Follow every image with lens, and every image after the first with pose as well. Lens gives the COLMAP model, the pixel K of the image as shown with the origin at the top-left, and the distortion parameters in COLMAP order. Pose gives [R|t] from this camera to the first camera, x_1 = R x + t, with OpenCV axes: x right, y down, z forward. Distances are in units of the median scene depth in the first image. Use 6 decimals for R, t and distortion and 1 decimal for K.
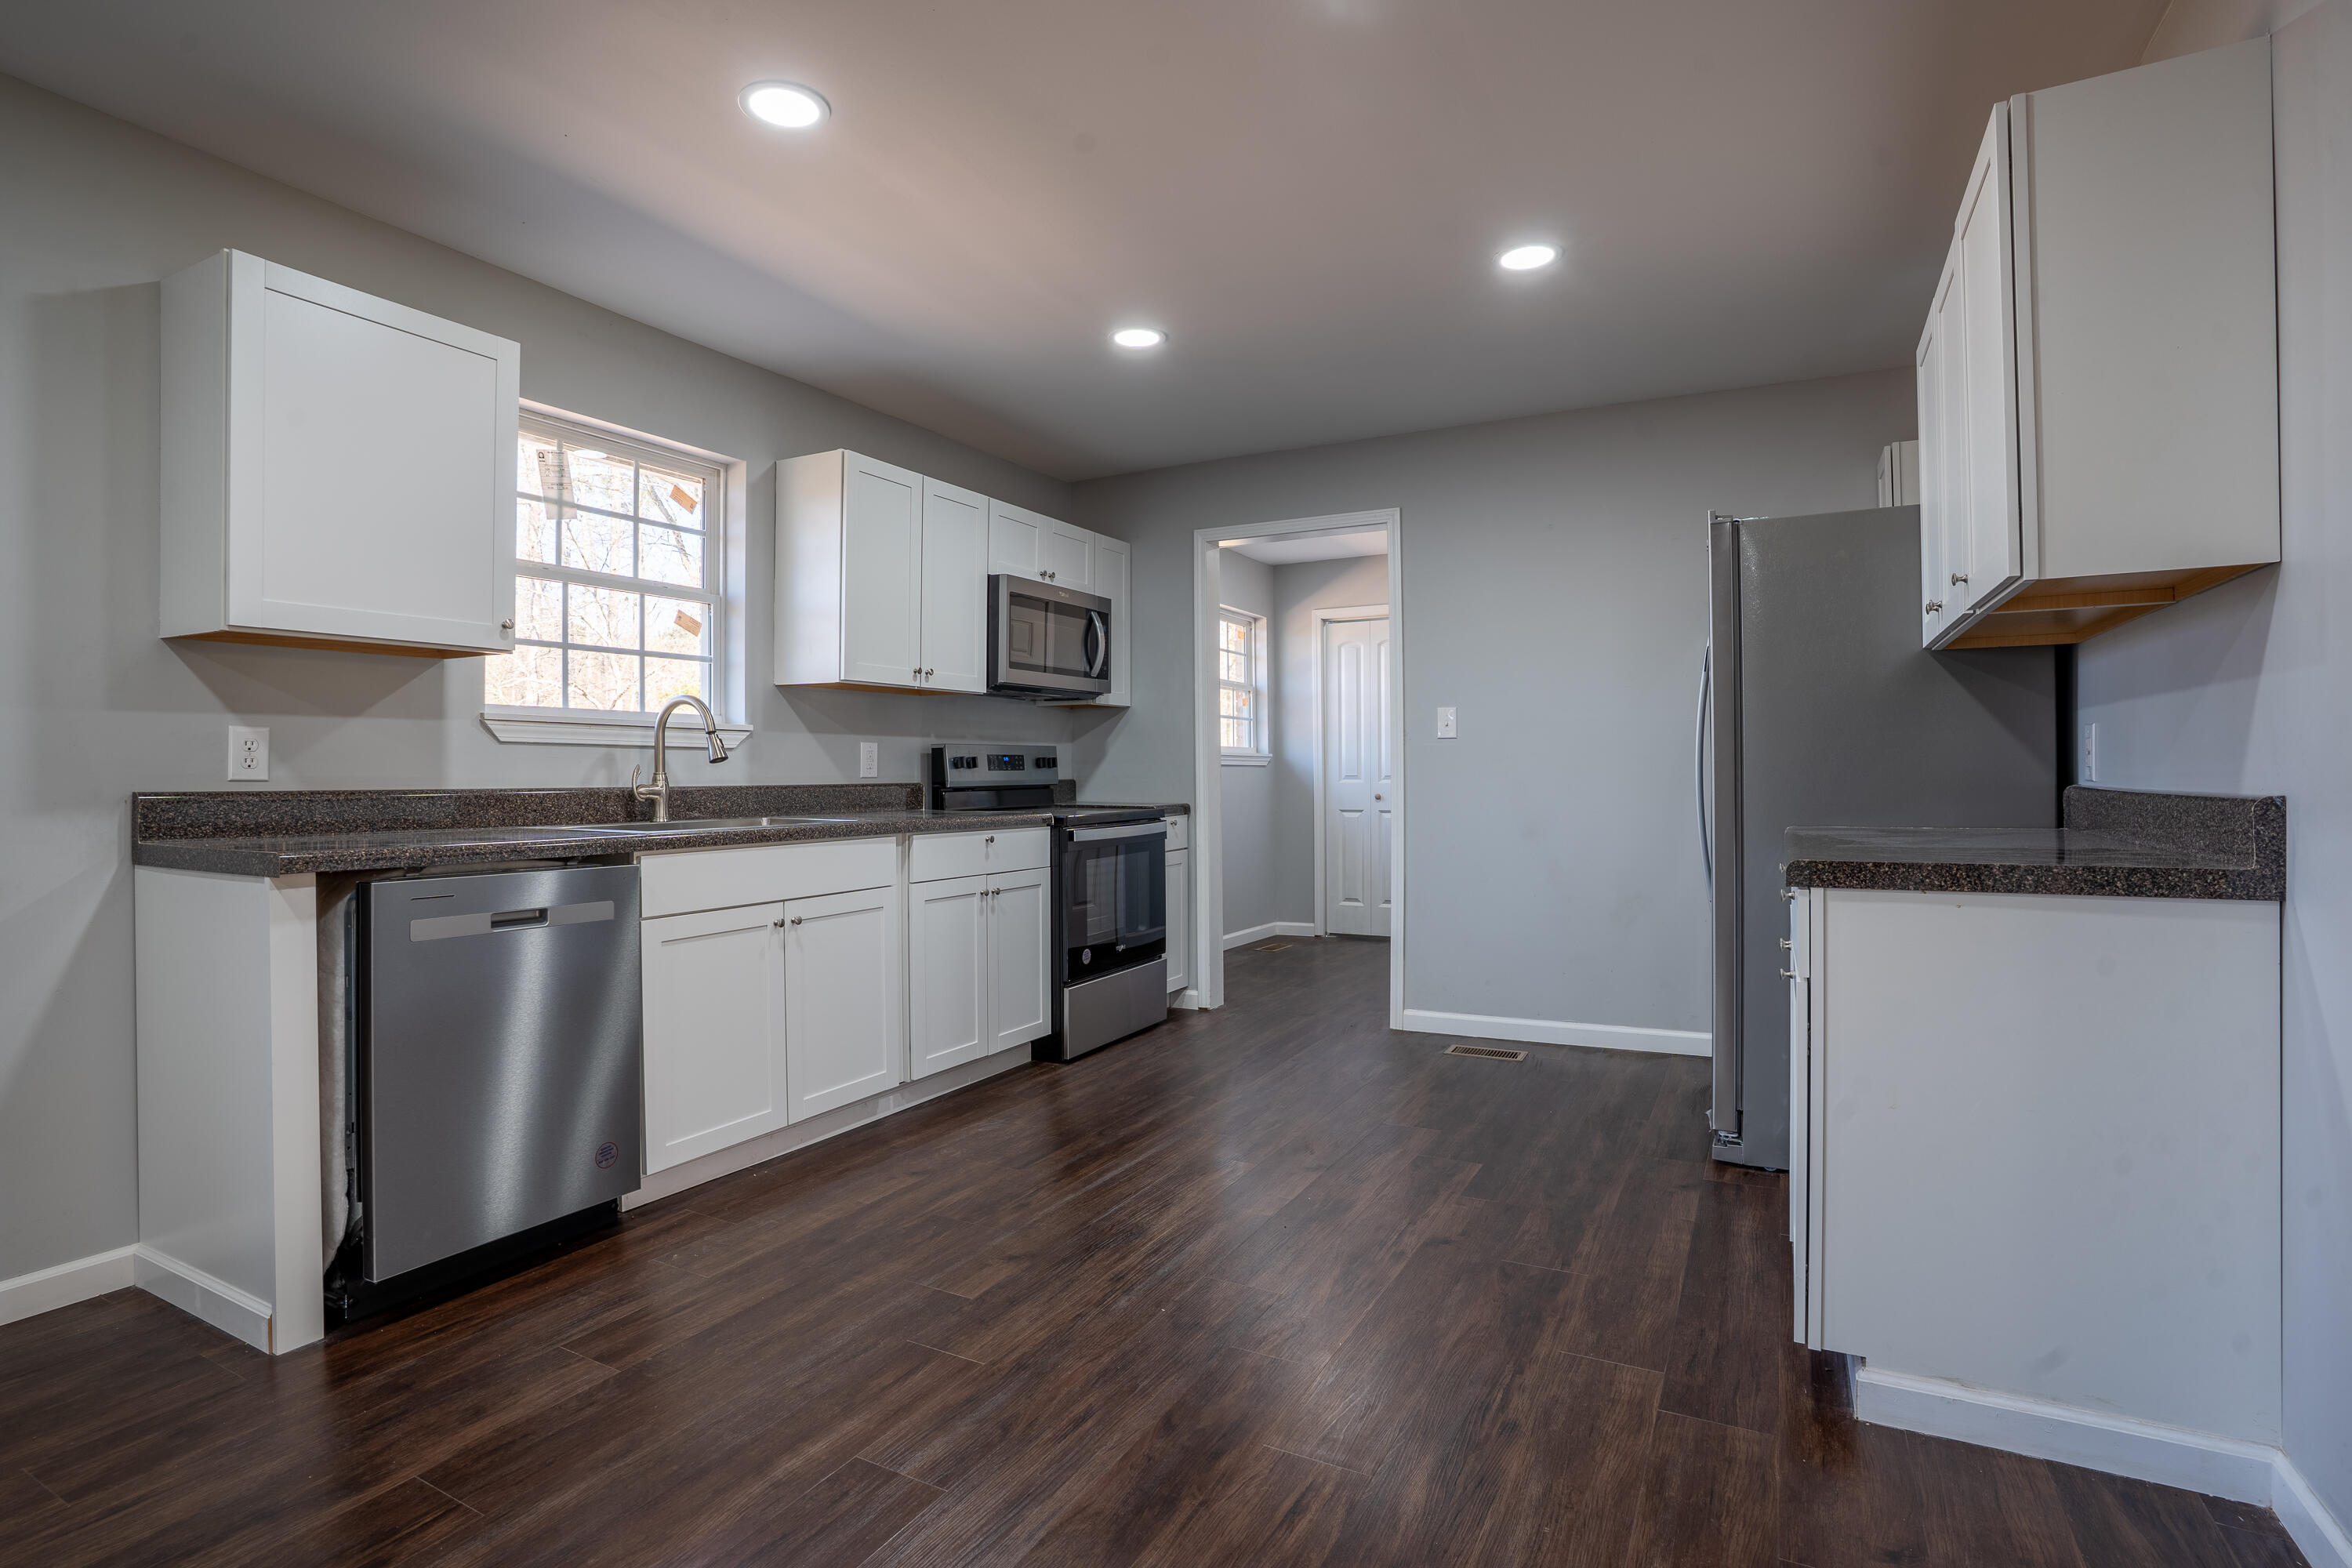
lens RADIAL K [[1150.0, 0, 1169.1], [0, 1150.0, 776.7], [0, 0, 1]] dist [-0.082020, 0.037743]
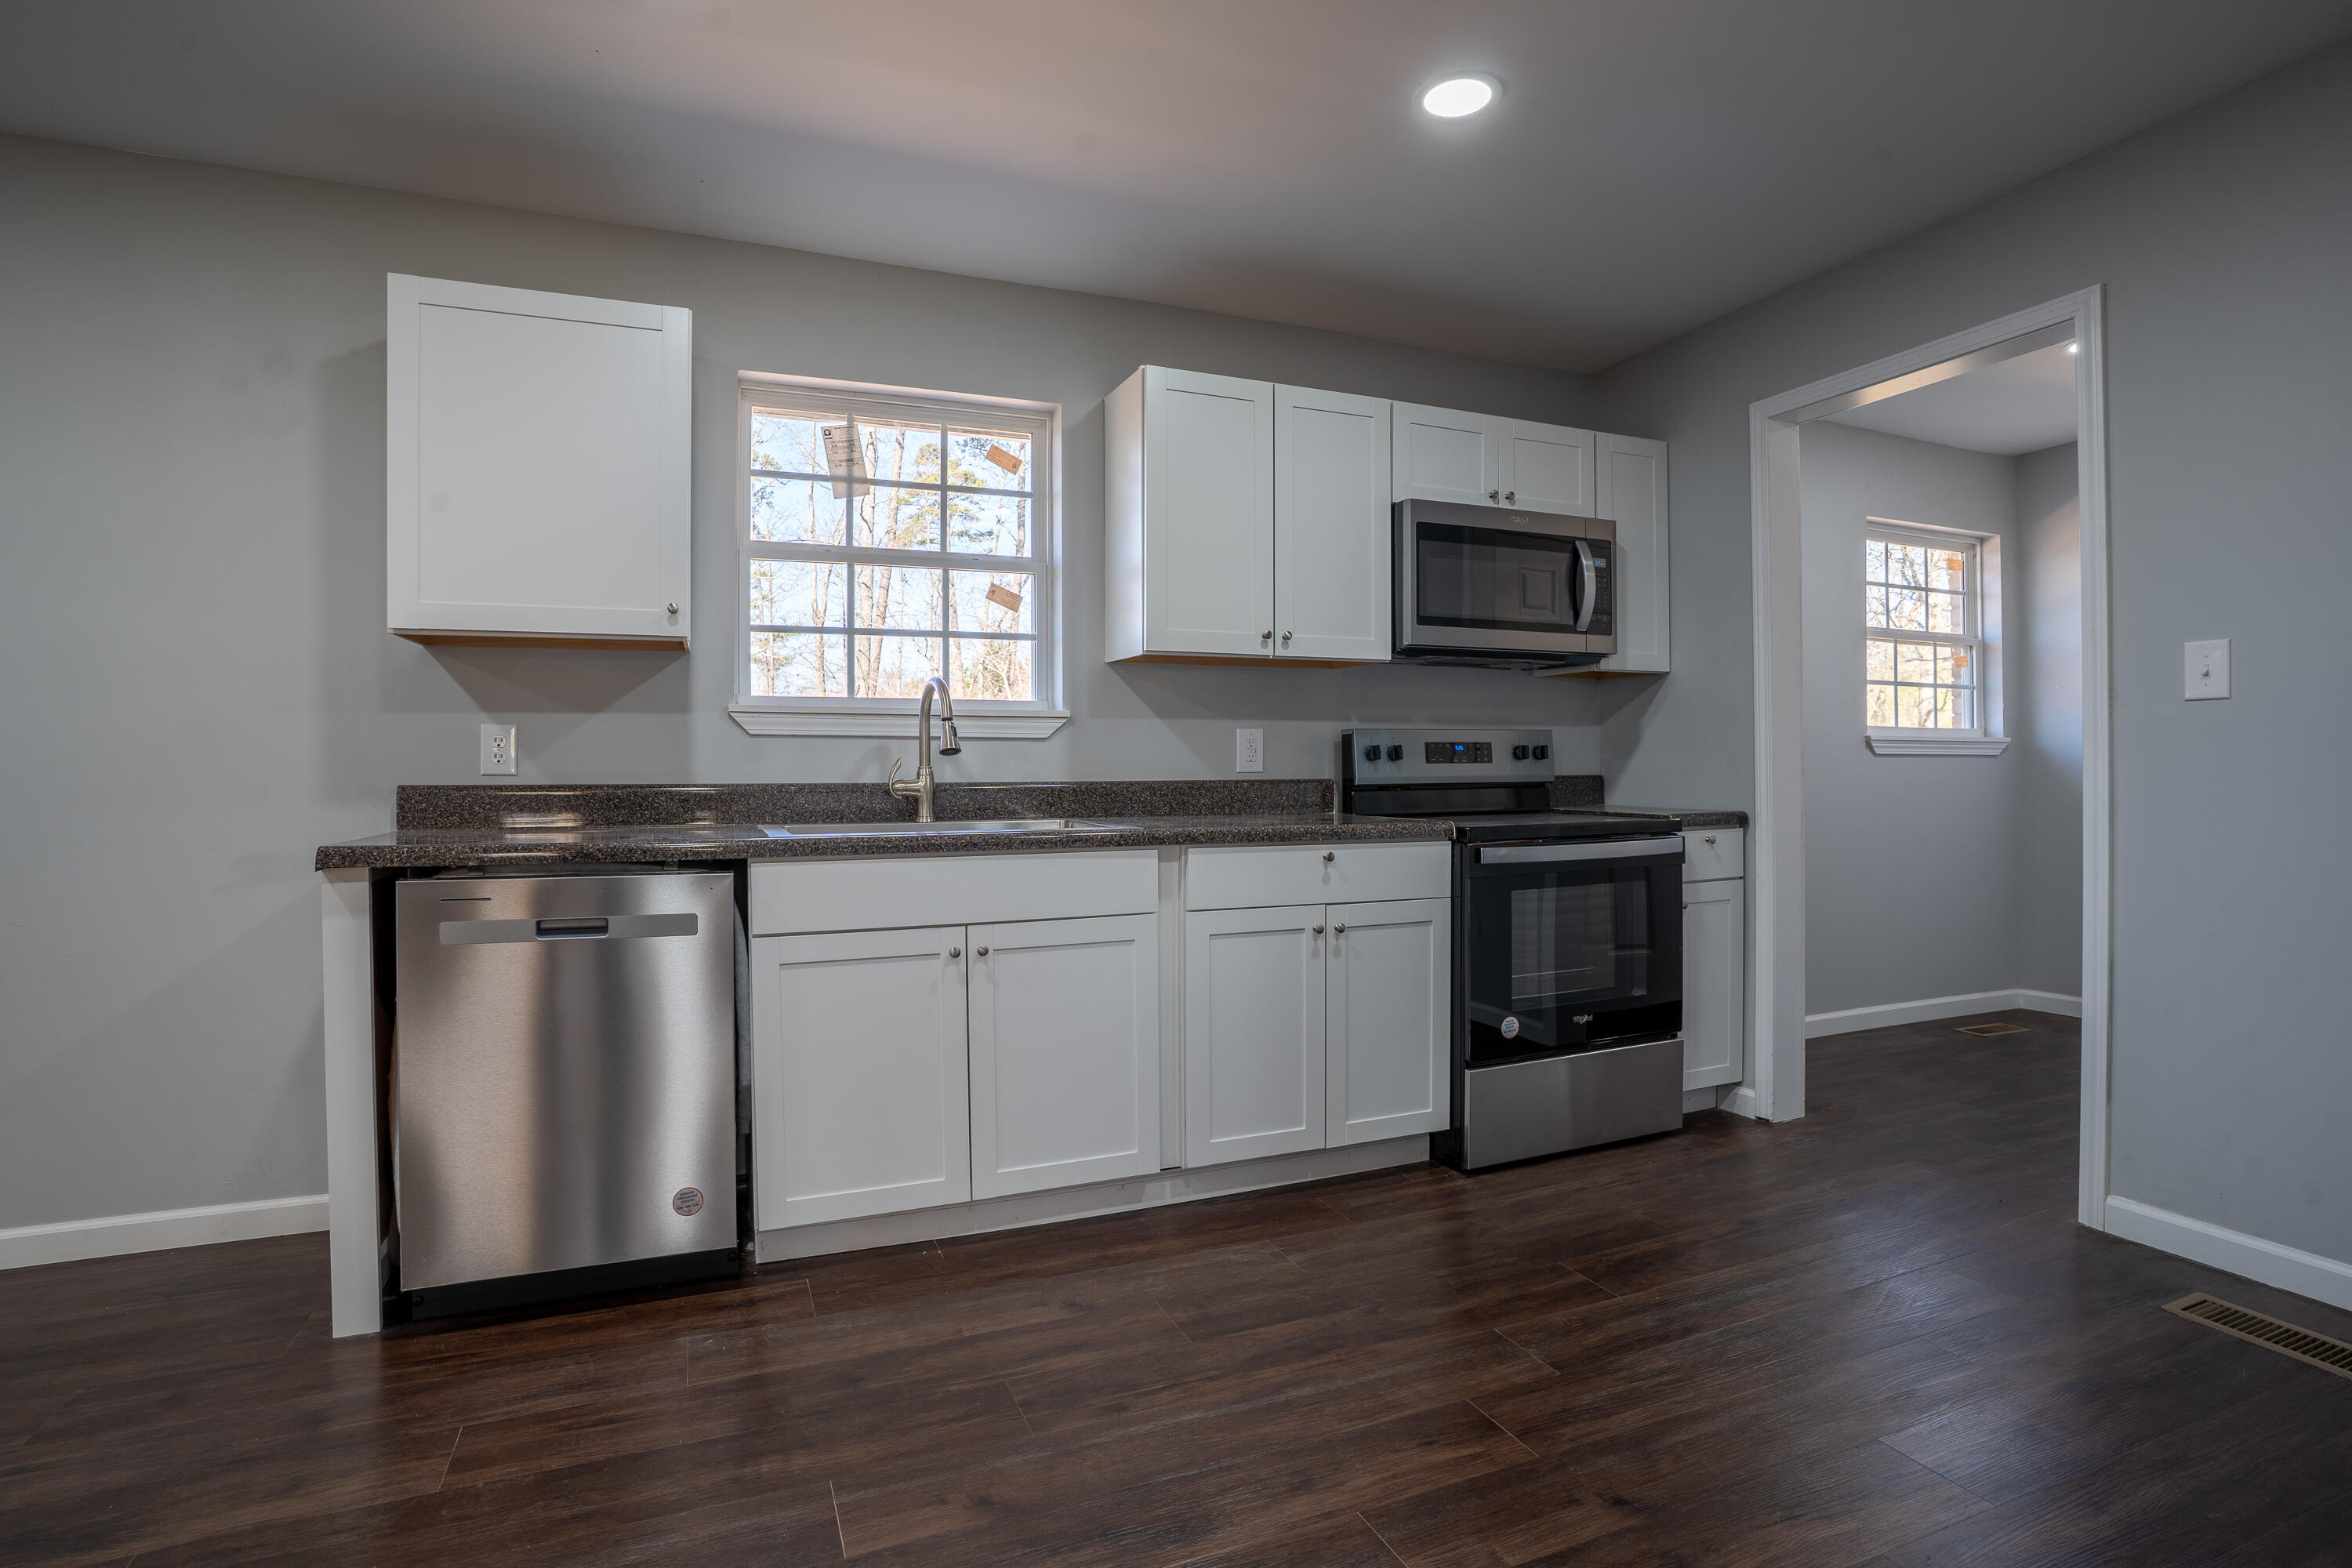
lens RADIAL K [[1150.0, 0, 1169.1], [0, 1150.0, 776.7], [0, 0, 1]] dist [-0.082020, 0.037743]
pose [[0.776245, 0.004640, -0.630415, 0.244514], [-0.000826, 0.999980, 0.006343, -0.001423], [0.630431, -0.004403, 0.776232, 0.391562]]
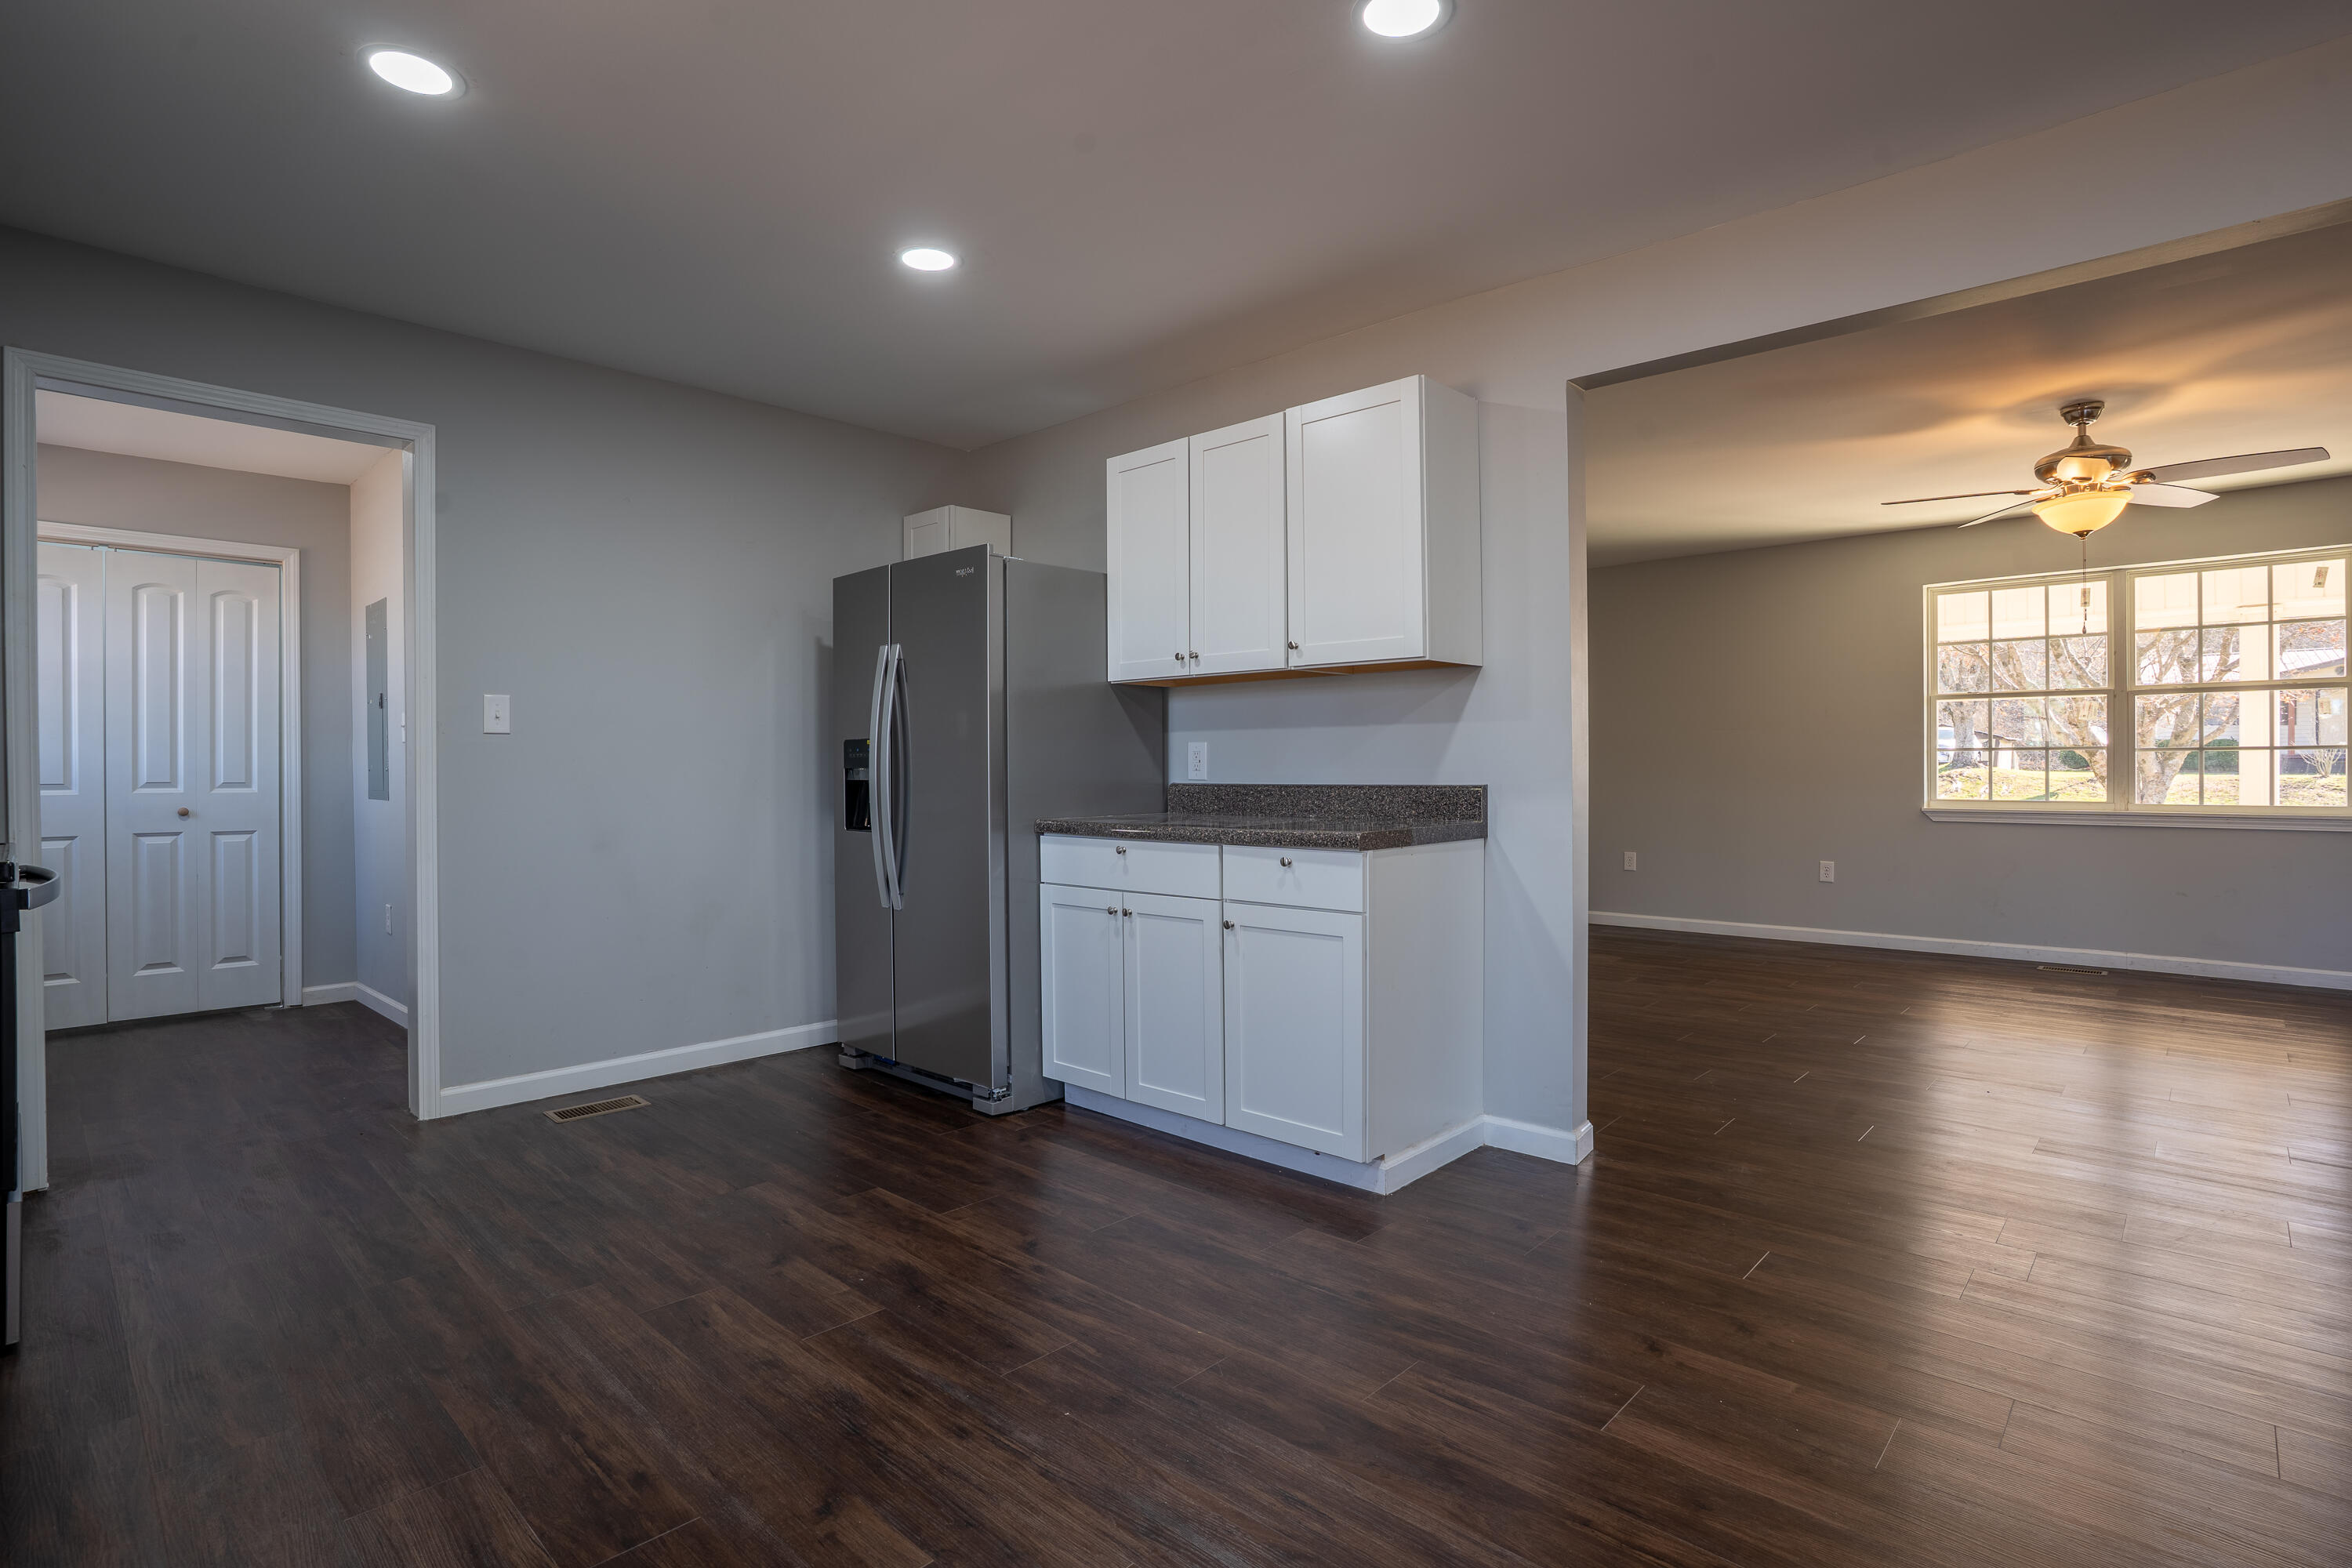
lens RADIAL K [[1150.0, 0, 1169.1], [0, 1150.0, 776.7], [0, 0, 1]] dist [-0.082020, 0.037743]
pose [[0.262233, 0.001232, 0.965004, -0.490600], [0.007166, 0.999969, -0.003224, 0.002772], [-0.964978, 0.007761, 0.262217, 0.440848]]
